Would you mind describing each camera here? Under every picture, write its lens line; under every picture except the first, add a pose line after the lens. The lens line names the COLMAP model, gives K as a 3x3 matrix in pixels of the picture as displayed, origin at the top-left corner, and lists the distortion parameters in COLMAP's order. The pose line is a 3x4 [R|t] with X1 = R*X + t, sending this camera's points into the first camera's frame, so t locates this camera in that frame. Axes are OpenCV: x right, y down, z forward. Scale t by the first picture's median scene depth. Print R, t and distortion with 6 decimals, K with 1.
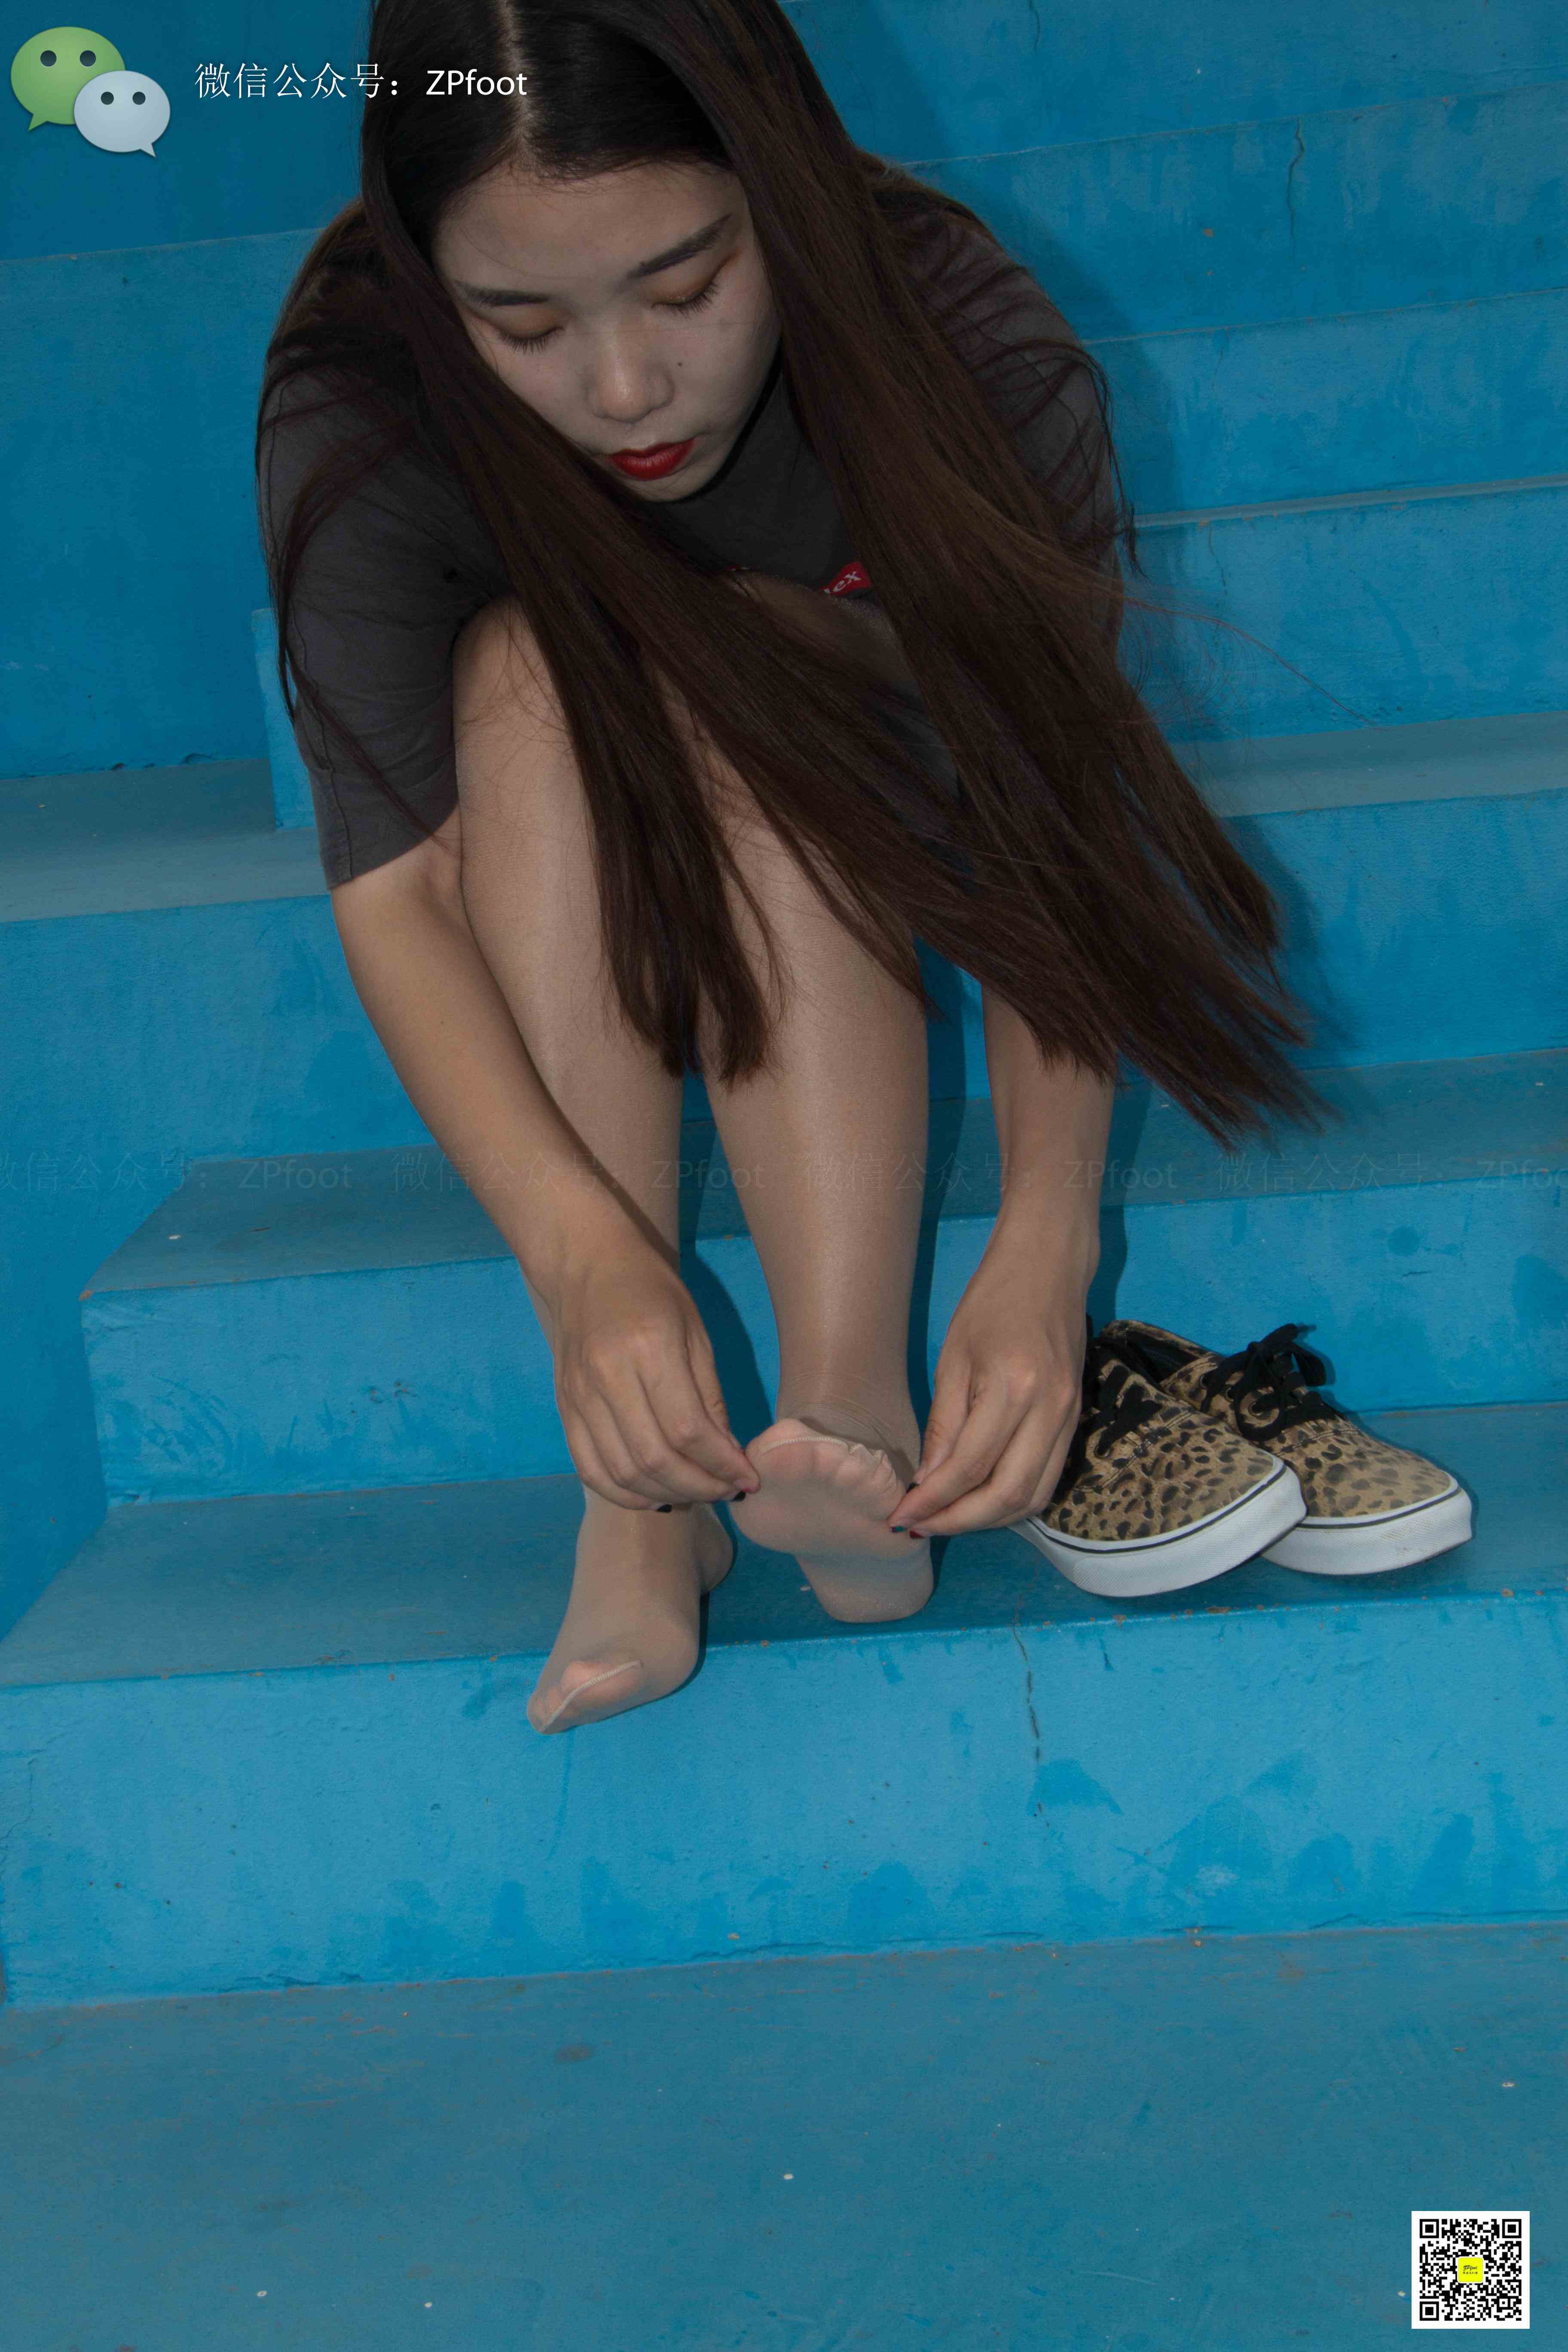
lens RADIAL K [[2944.0, 0, 776.8], [0, 2944.0, 1247.8], [0, 0, 1]] dist [0.050500, 0.000000]
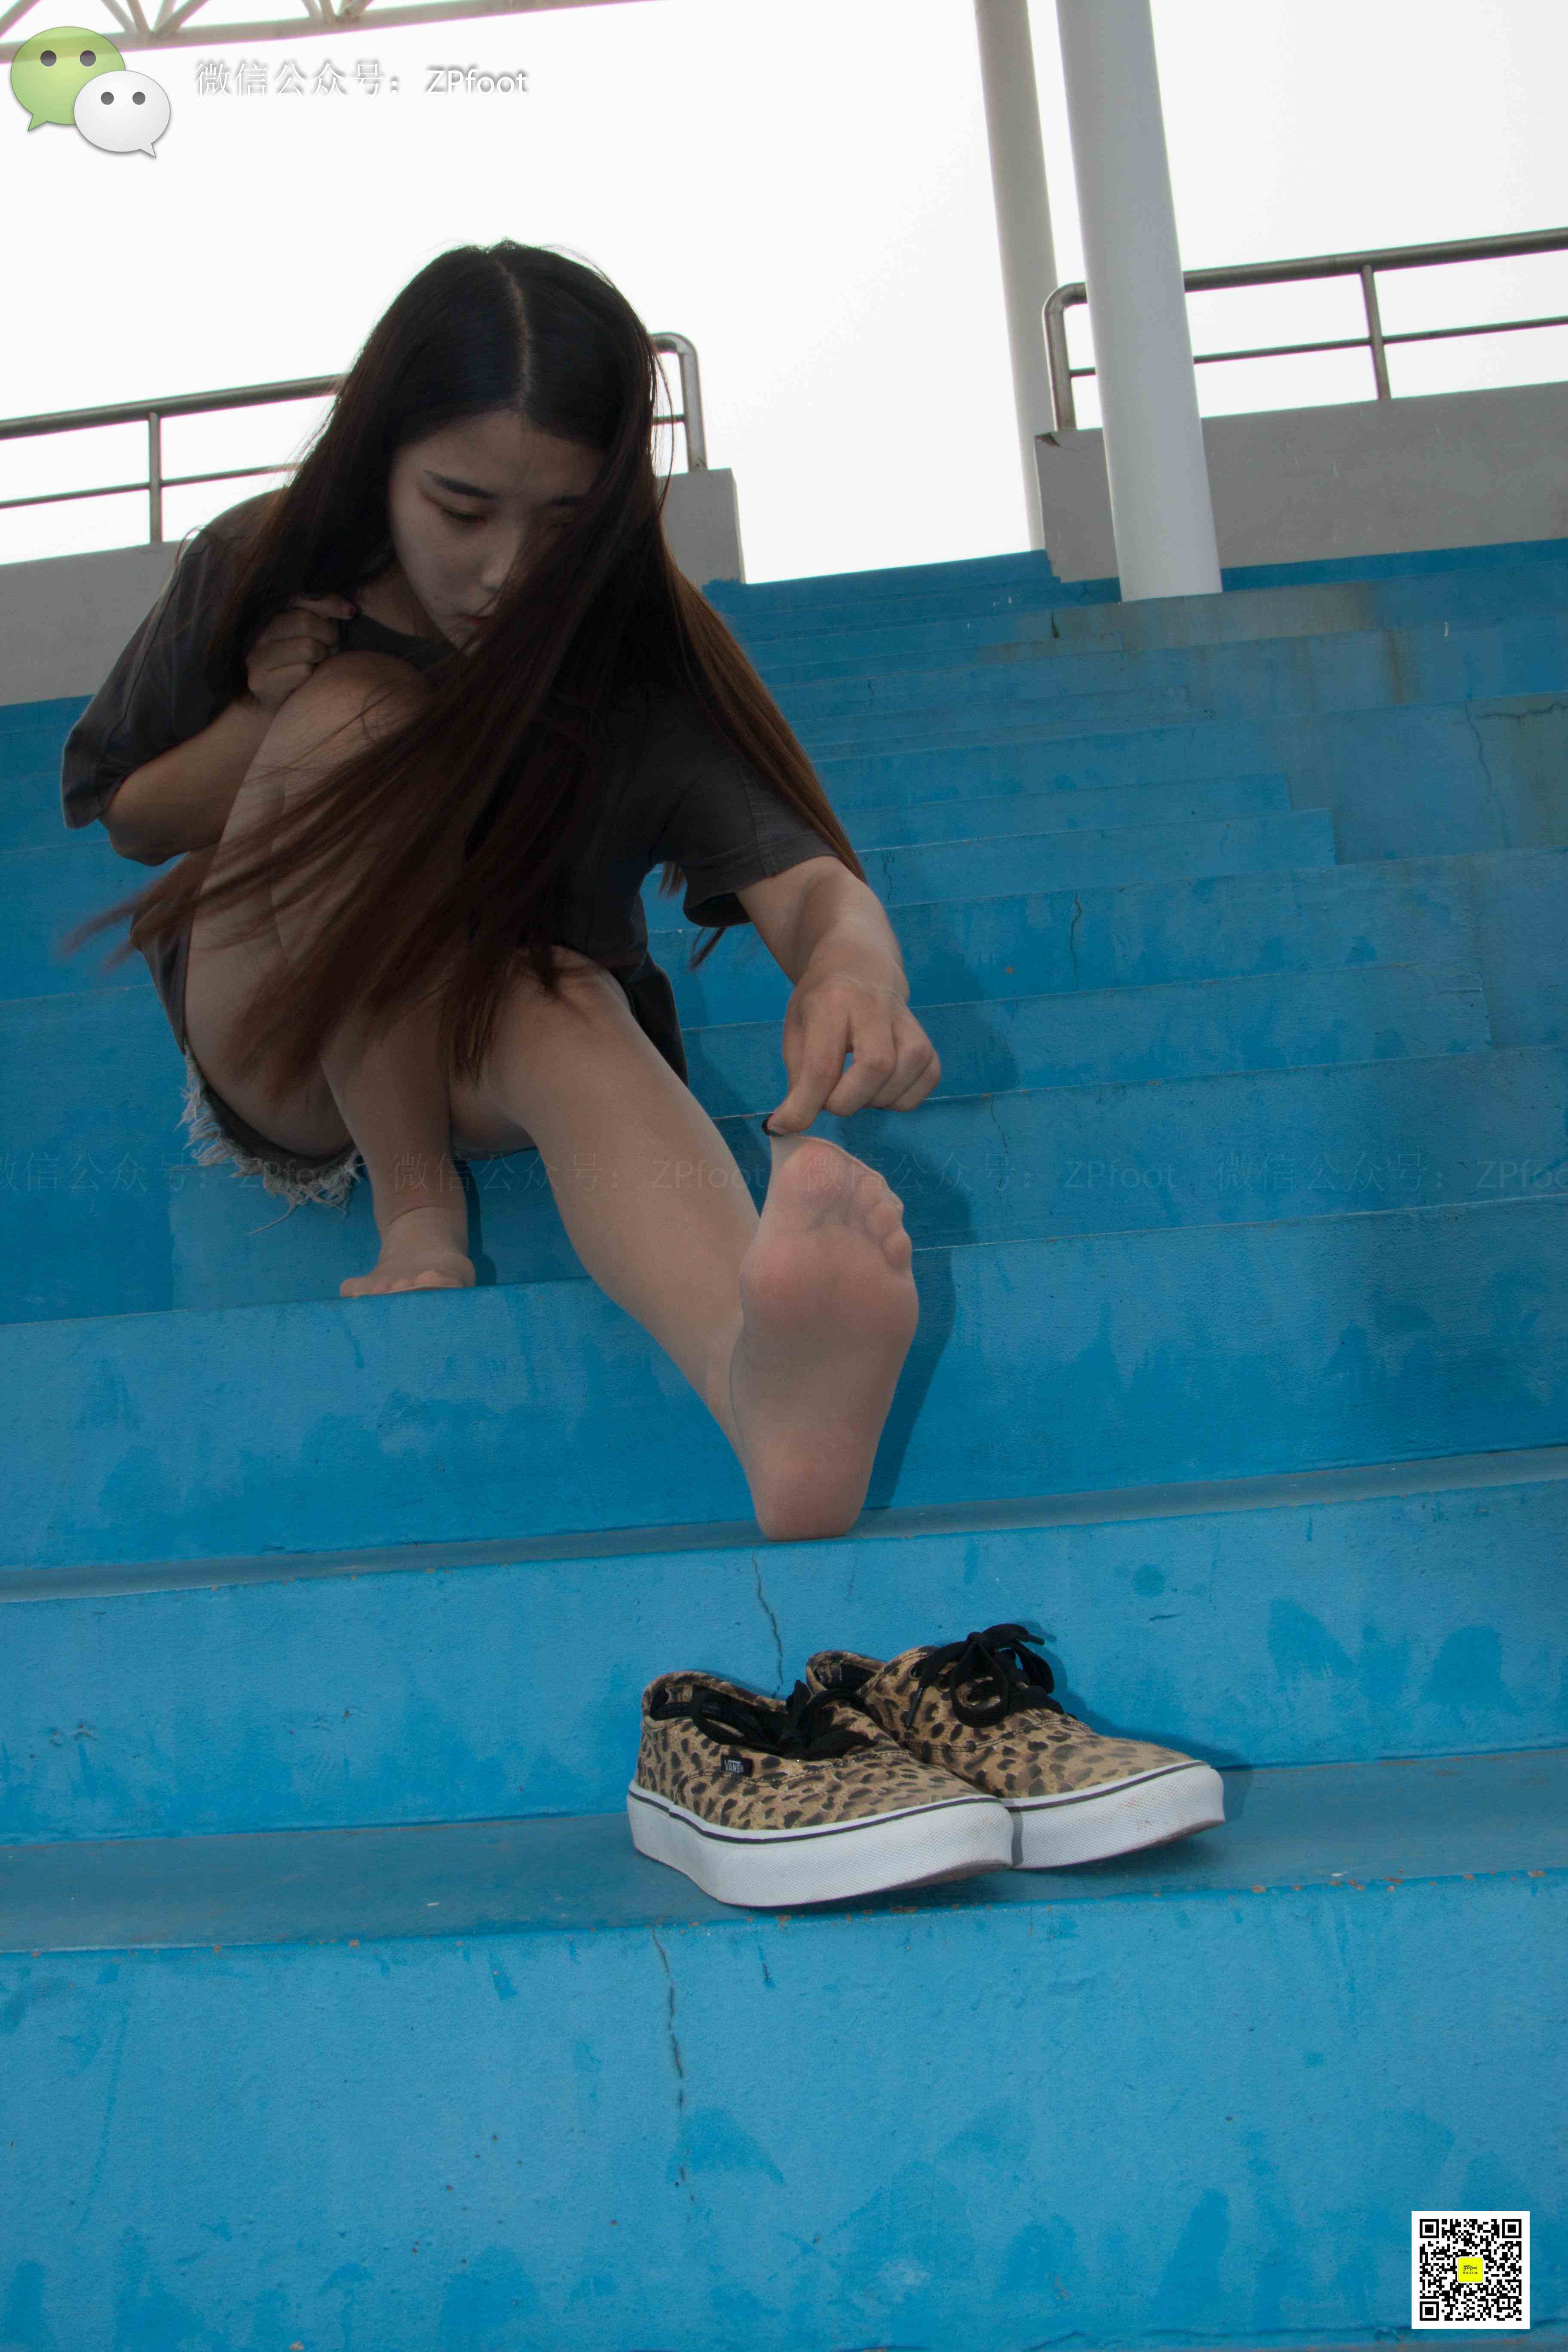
lens RADIAL K [[2062.8, 0, 776.0], [0, 2062.8, 1259.2], [0, 0, 1]] dist [-0.119697, 0.132644]
pose [[0.999453, 0.025287, -0.021327, 0.116126], [-0.031310, 0.931170, -0.363238, 0.153196], [0.010674, 0.363707, 0.931452, 0.395167]]
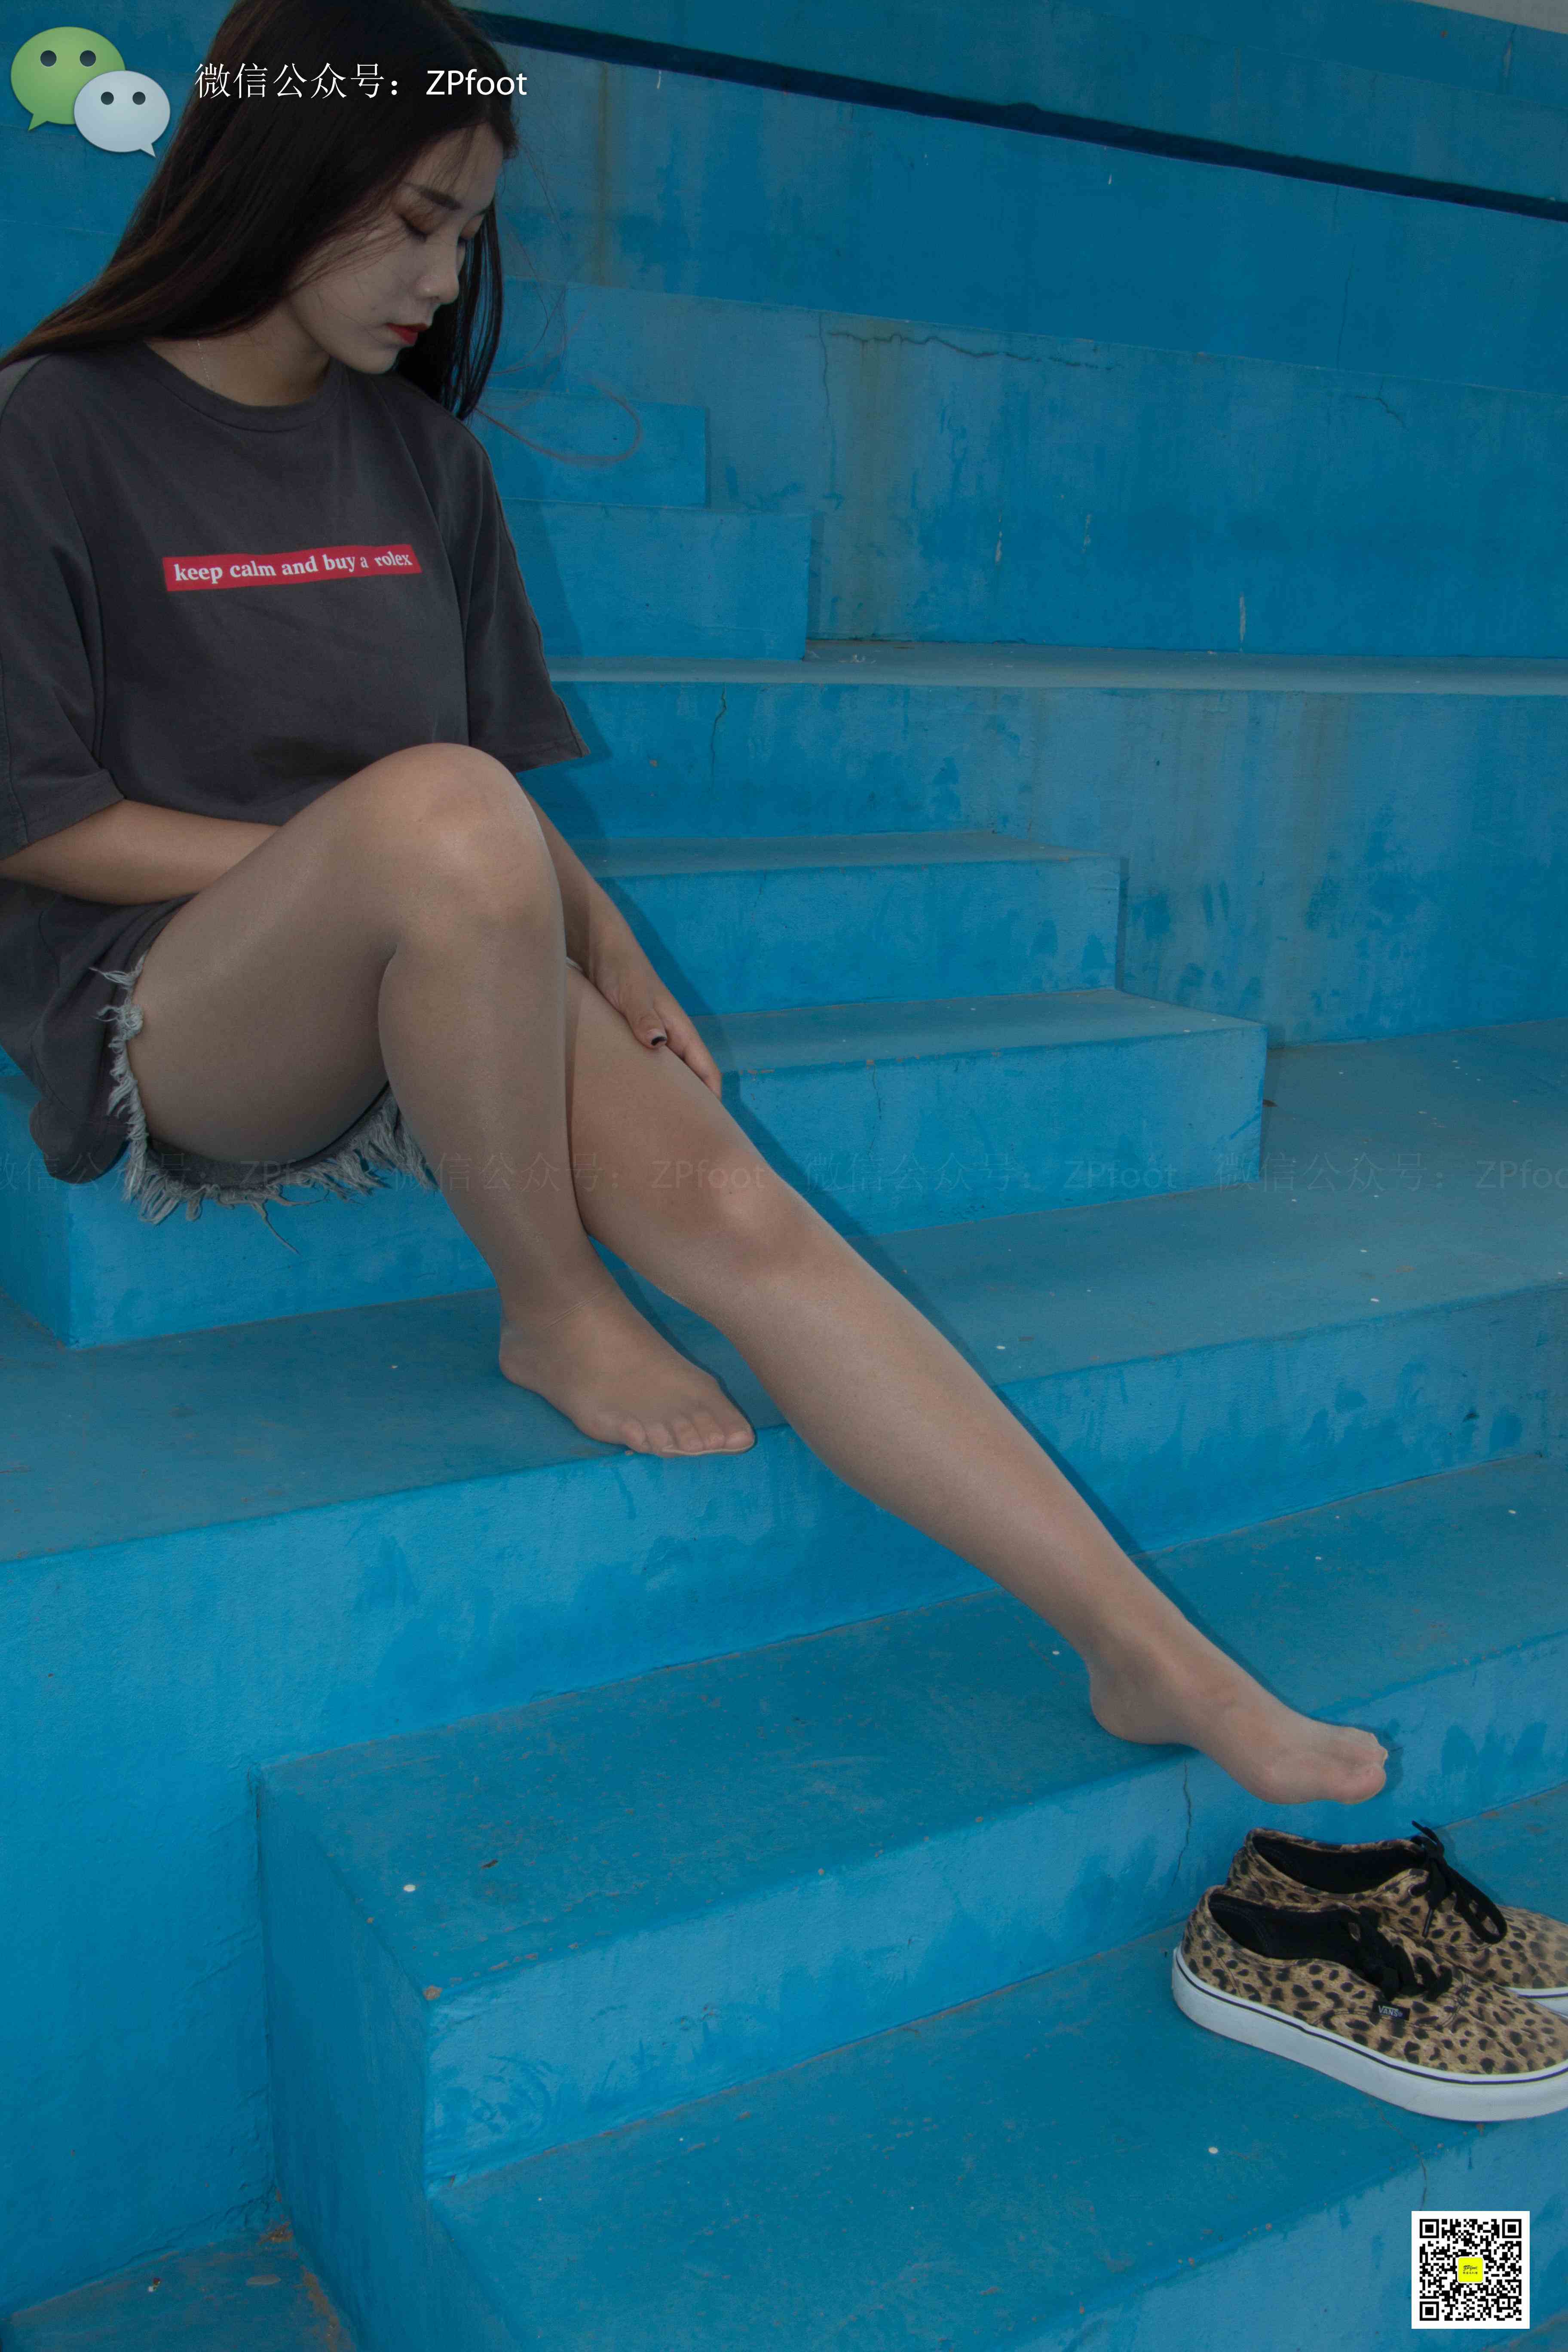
lens RADIAL K [[2318.6, 0, 760.3], [0, 2318.6, 1211.7], [0, 0, 1]] dist [-0.053723, 0.000000]
pose [[0.797742, -0.034892, 0.601989, -0.670958], [0.044554, 0.999006, -0.001139, -0.263638], [-0.601351, 0.027730, 0.798504, 0.376931]]
